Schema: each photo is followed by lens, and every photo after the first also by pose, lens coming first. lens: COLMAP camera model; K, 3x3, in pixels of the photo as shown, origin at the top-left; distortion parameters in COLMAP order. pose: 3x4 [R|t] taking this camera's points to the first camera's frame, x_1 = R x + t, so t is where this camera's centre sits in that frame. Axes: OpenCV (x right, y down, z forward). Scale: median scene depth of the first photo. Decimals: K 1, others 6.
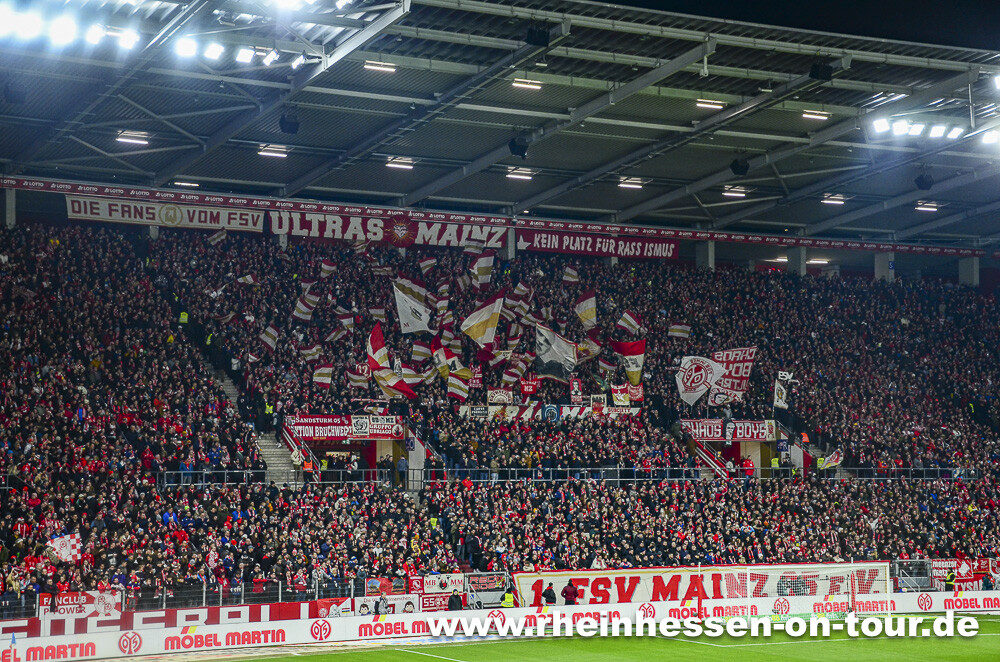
lens RADIAL K [[1787.6, 0, 494.7], [0, 1787.6, 354.1], [0, 0, 1]] dist [0.337154, 0.000000]
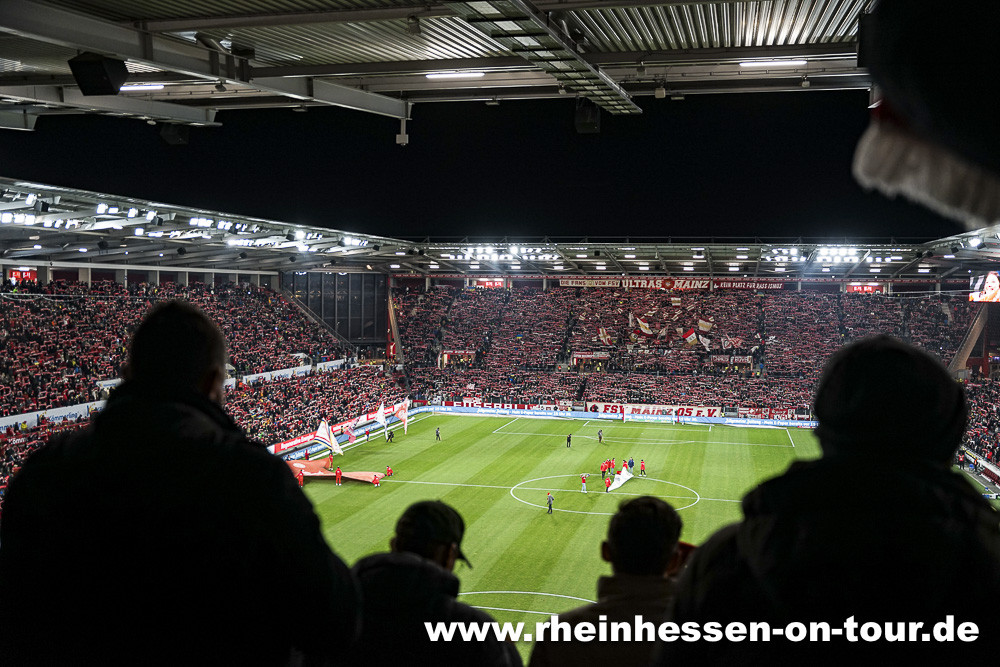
lens RADIAL K [[962.5, 0, 516.5], [0, 962.5, 339.3], [0, 0, 1]] dist [-0.026734, 0.000000]
pose [[0.742450, 0.047666, -0.668204, 0.956458], [0.023744, 0.994966, 0.097357, -0.158242], [0.669481, -0.088148, 0.737581, -0.421811]]
